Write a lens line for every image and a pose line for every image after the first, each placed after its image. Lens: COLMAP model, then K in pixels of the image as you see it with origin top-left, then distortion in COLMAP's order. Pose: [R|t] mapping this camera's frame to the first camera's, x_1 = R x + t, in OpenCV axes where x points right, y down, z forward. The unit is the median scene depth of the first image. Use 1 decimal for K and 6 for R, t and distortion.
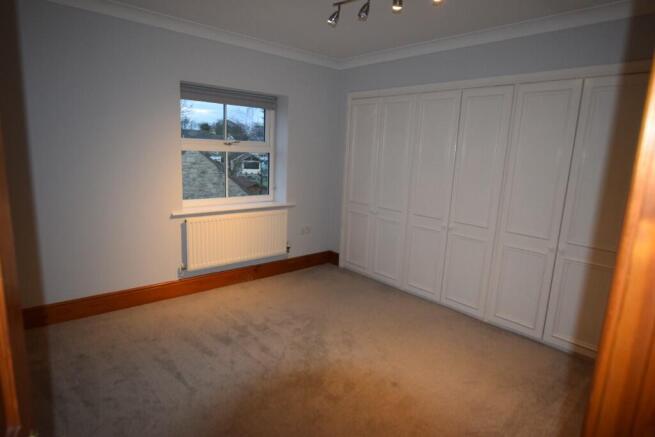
lens RADIAL K [[376.4, 0, 327.5], [0, 376.4, 218.5], [0, 0, 1]] dist [-0.001758, -0.000916]
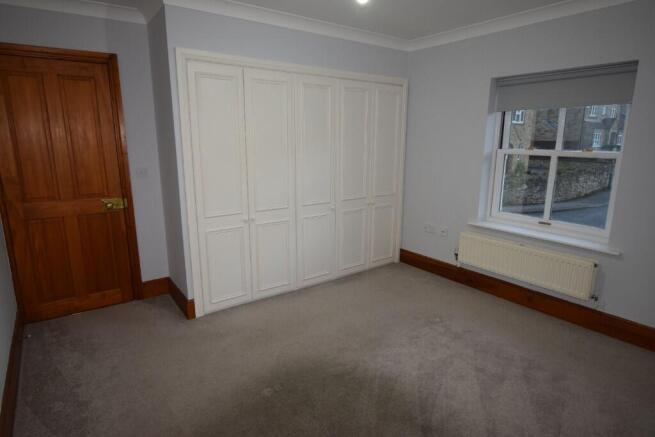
lens RADIAL K [[376.4, 0, 327.5], [0, 376.4, 218.5], [0, 0, 1]] dist [-0.001758, -0.000916]
pose [[0.113778, -0.239017, 0.964326, -0.592642], [0.188523, 0.958189, 0.215253, -0.152395], [-0.975455, 0.157307, 0.154081, 0.730330]]
